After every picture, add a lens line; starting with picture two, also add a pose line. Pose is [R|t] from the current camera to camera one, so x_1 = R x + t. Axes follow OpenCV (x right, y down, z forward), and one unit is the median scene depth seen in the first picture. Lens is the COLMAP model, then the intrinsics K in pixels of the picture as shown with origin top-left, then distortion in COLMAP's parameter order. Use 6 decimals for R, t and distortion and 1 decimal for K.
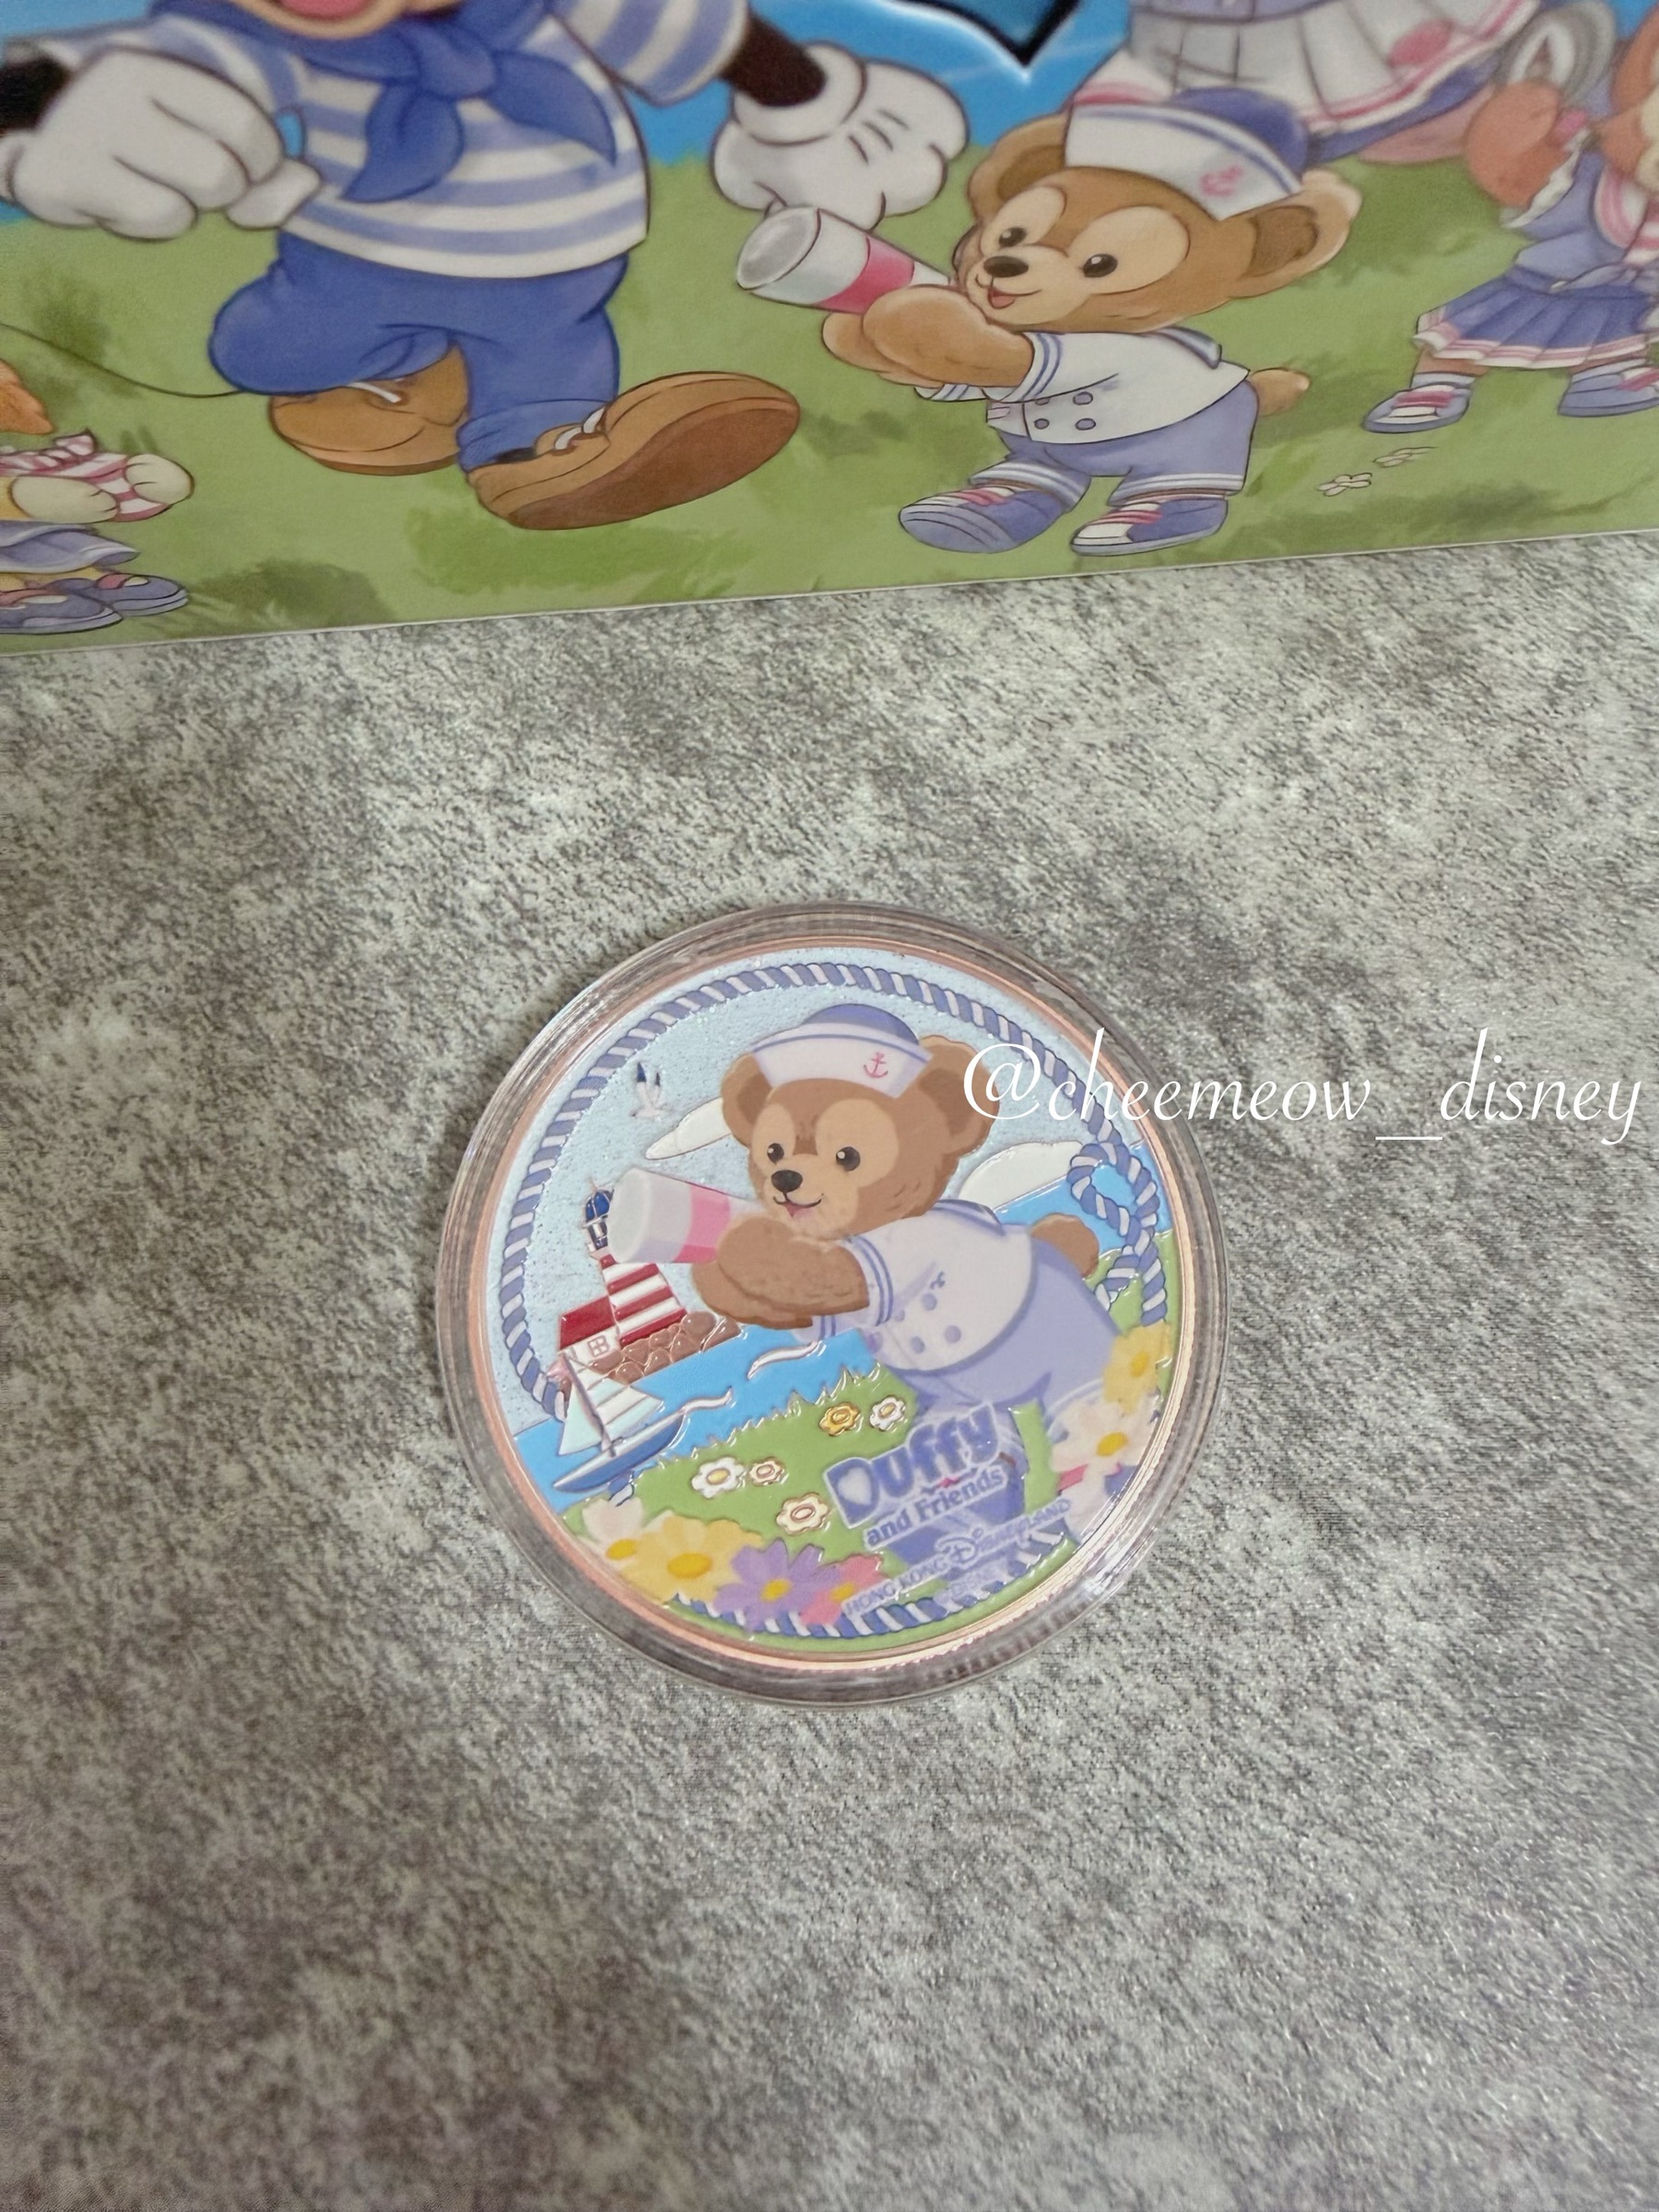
lens RADIAL K [[1604.5, 0, 828.7], [0, 1604.5, 968.7], [0, 0, 1]] dist [-0.000872, 0.013919]
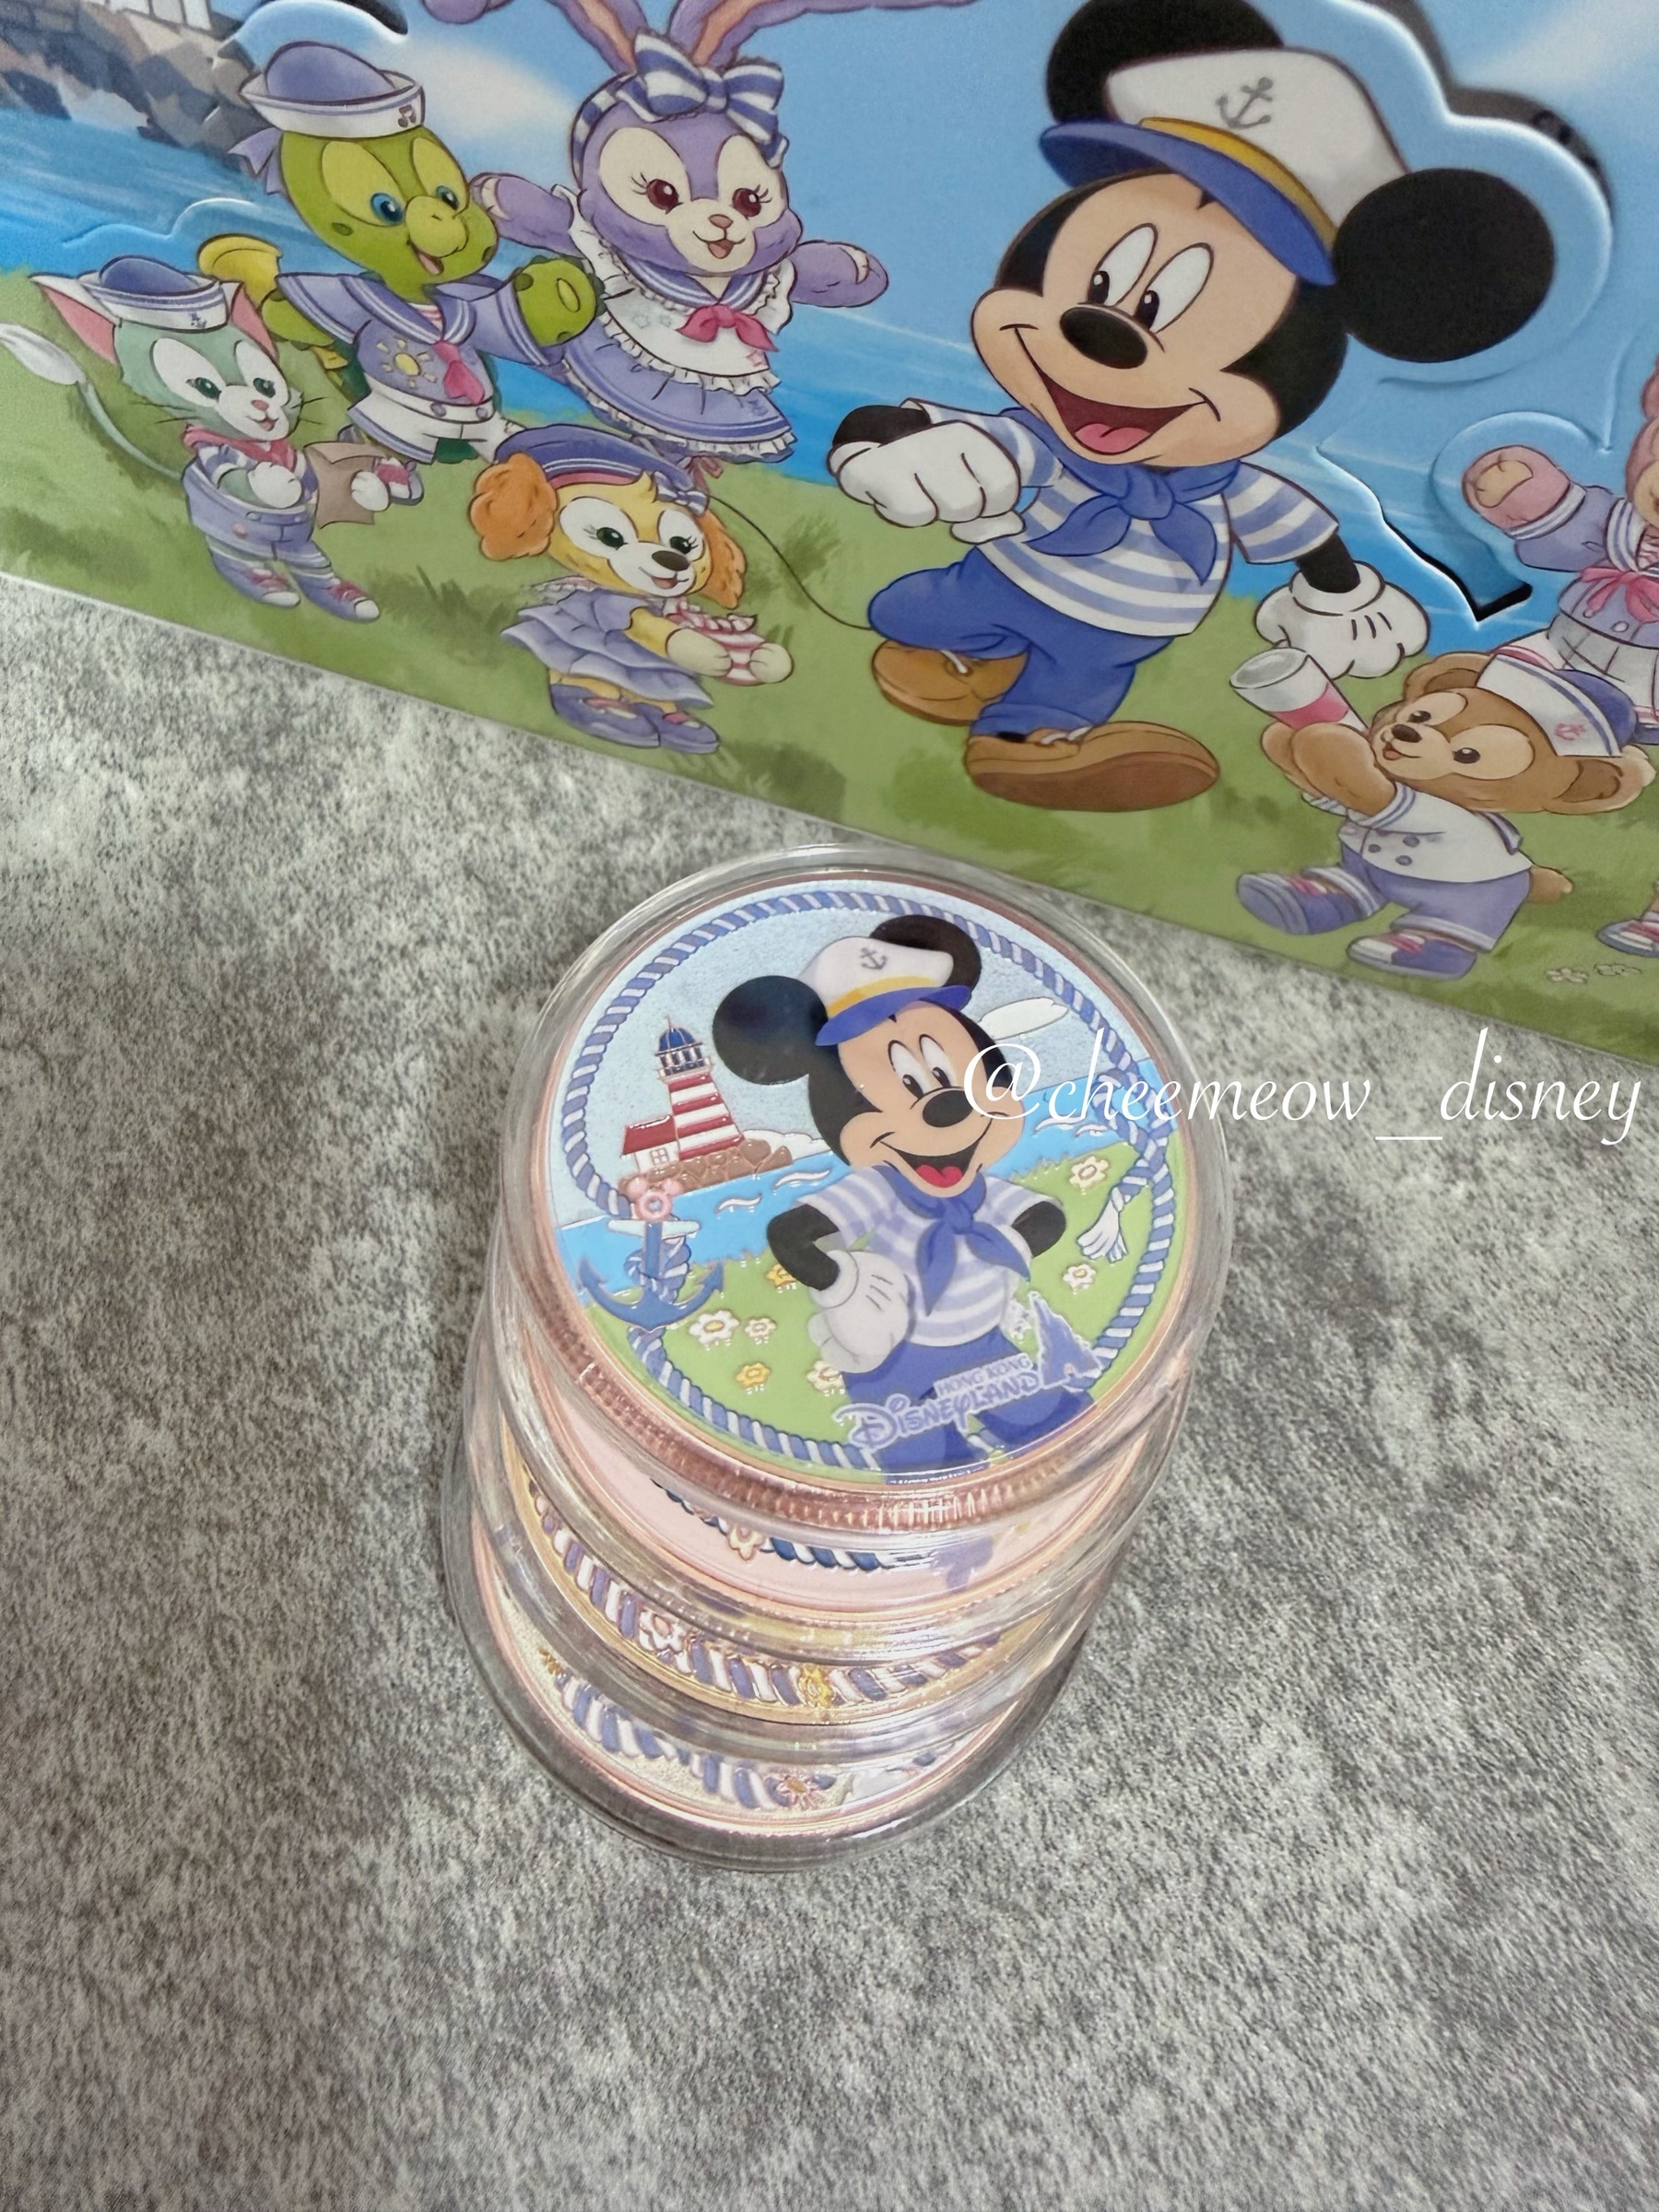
lens RADIAL K [[1580.6, 0, 826.2], [0, 1580.6, 921.7], [0, 0, 1]] dist [-0.000818, 0.015036]
pose [[0.931518, 0.354920, -0.079413, -0.151068], [-0.363210, 0.896543, -0.253554, 0.199014], [-0.018794, 0.265033, 0.964056, -0.241832]]
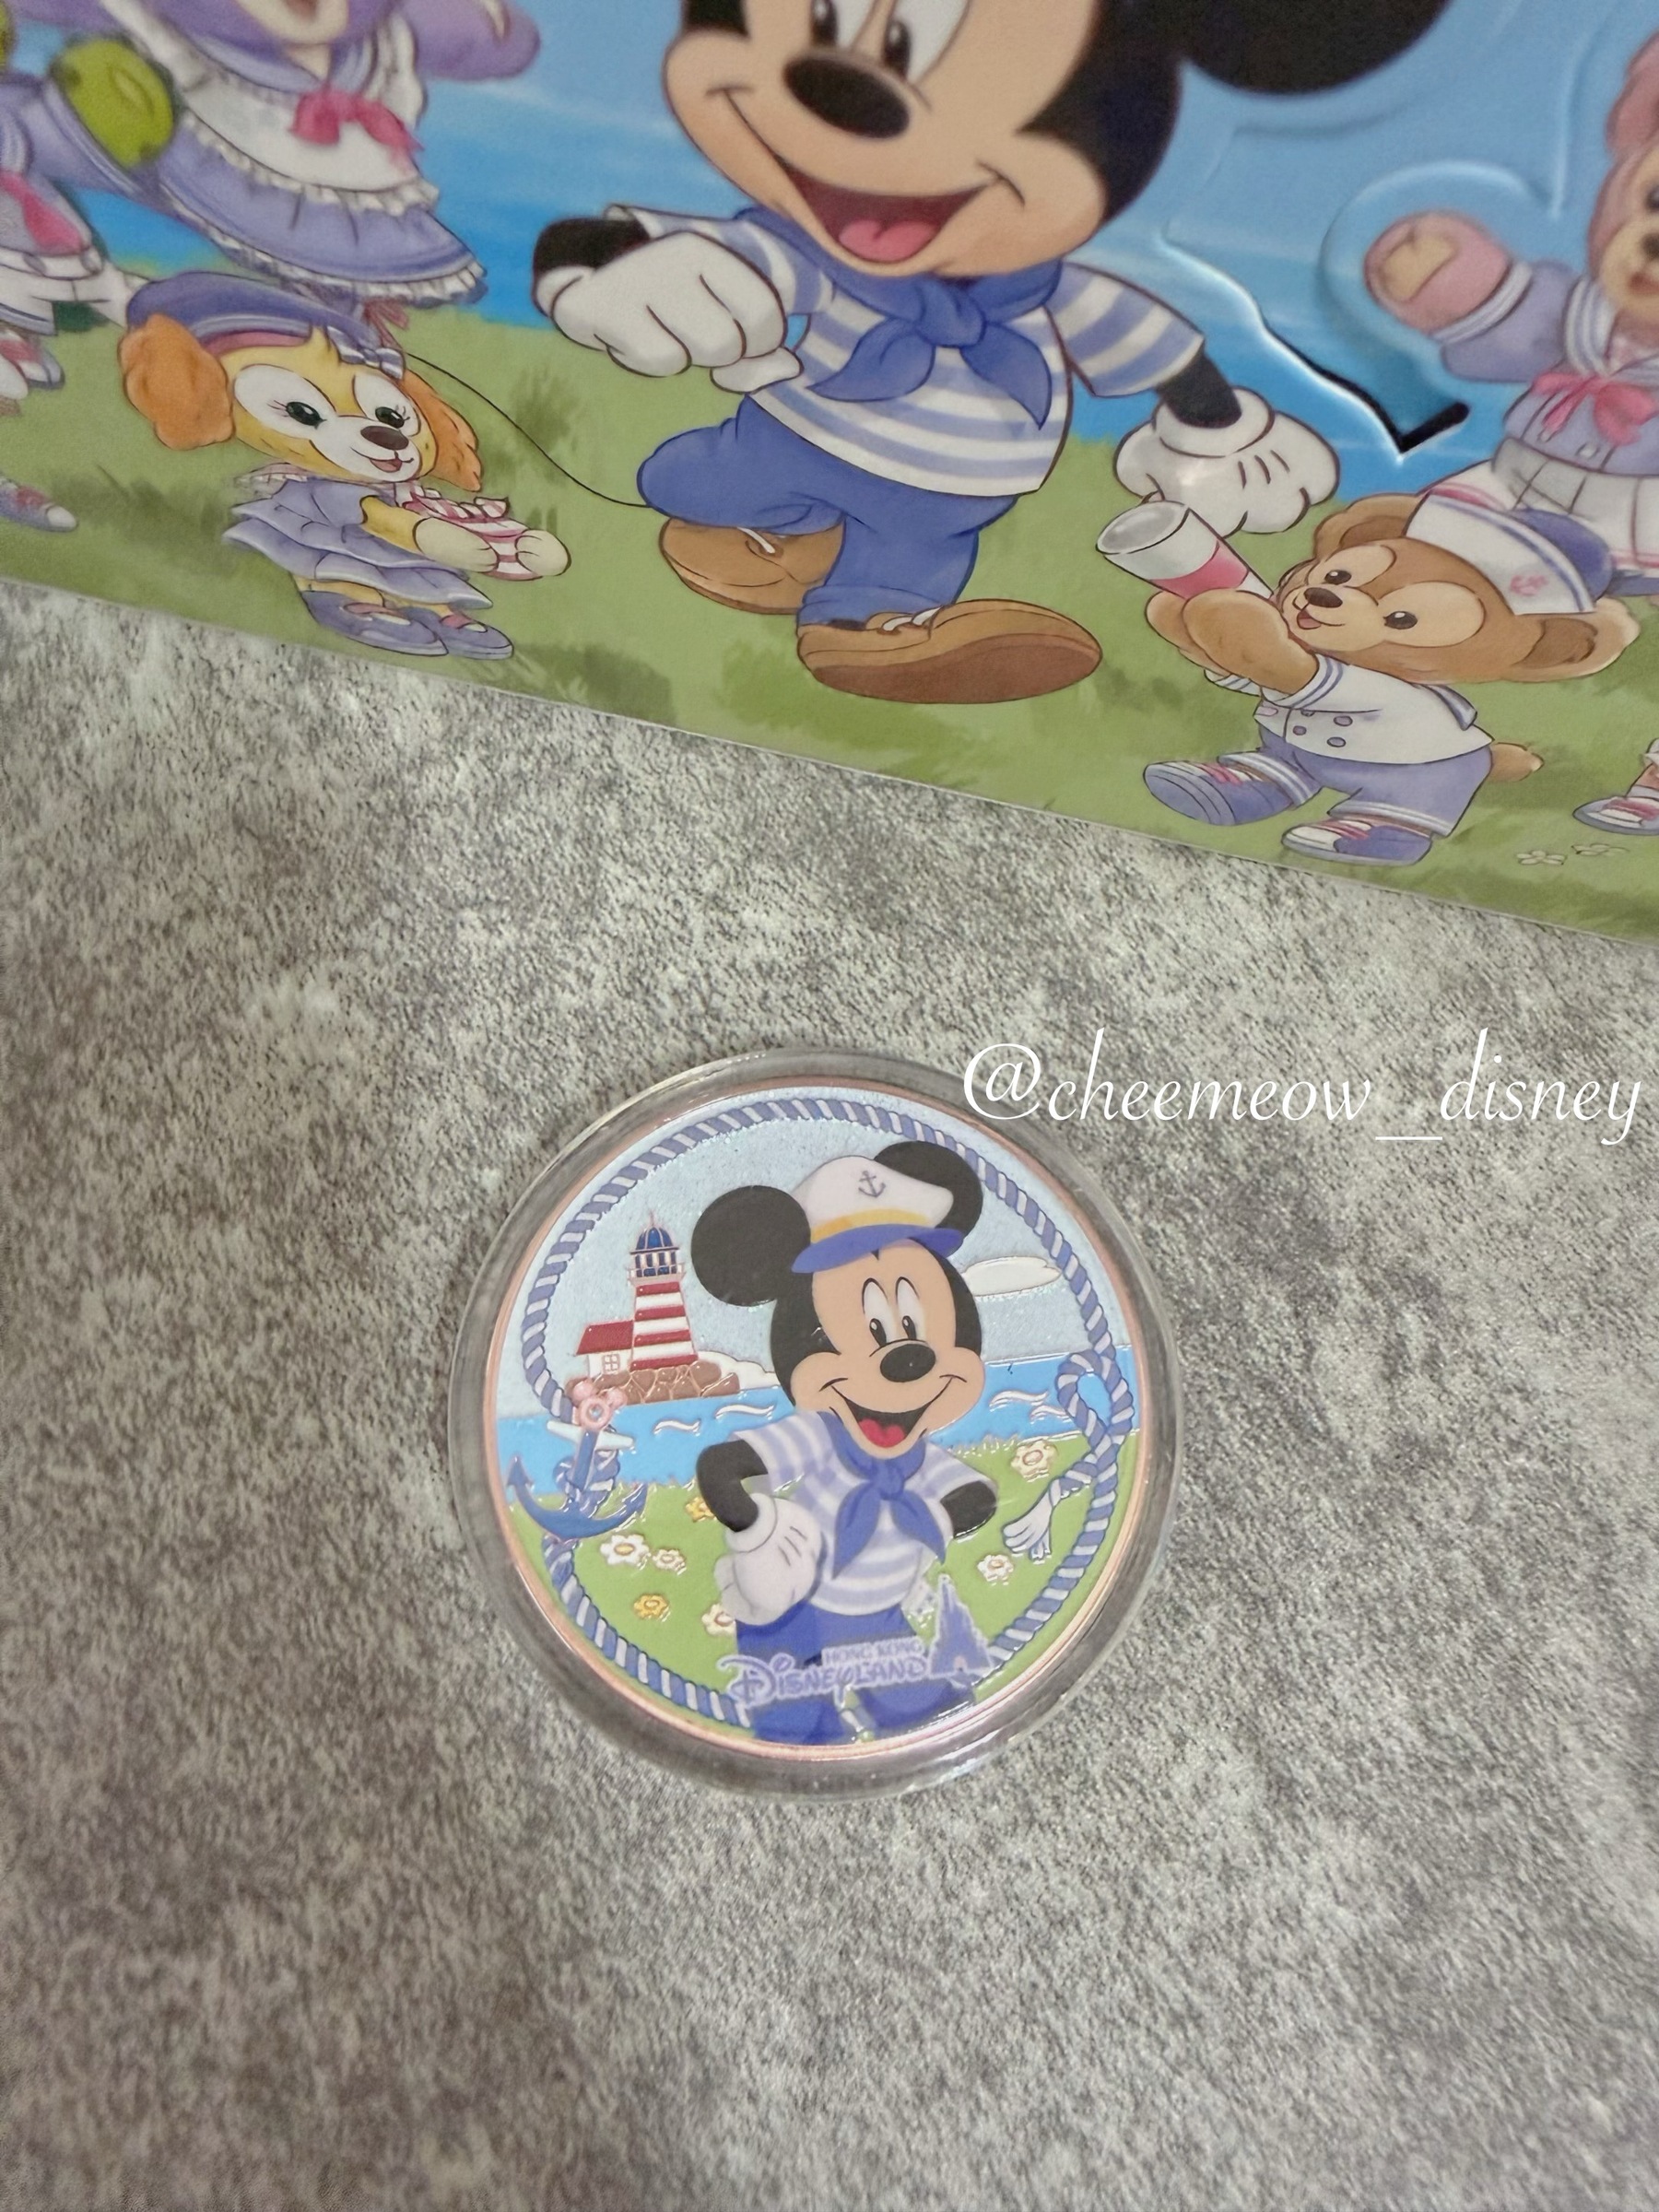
lens RADIAL K [[1593.8, 0, 834.3], [0, 1593.8, 1002.3], [0, 0, 1]] dist [0.002341, 0.008612]
pose [[0.955657, 0.292733, -0.032060, -0.075234], [-0.294455, 0.951380, -0.090401, 0.033823], [0.004038, 0.095833, 0.995389, -0.082452]]
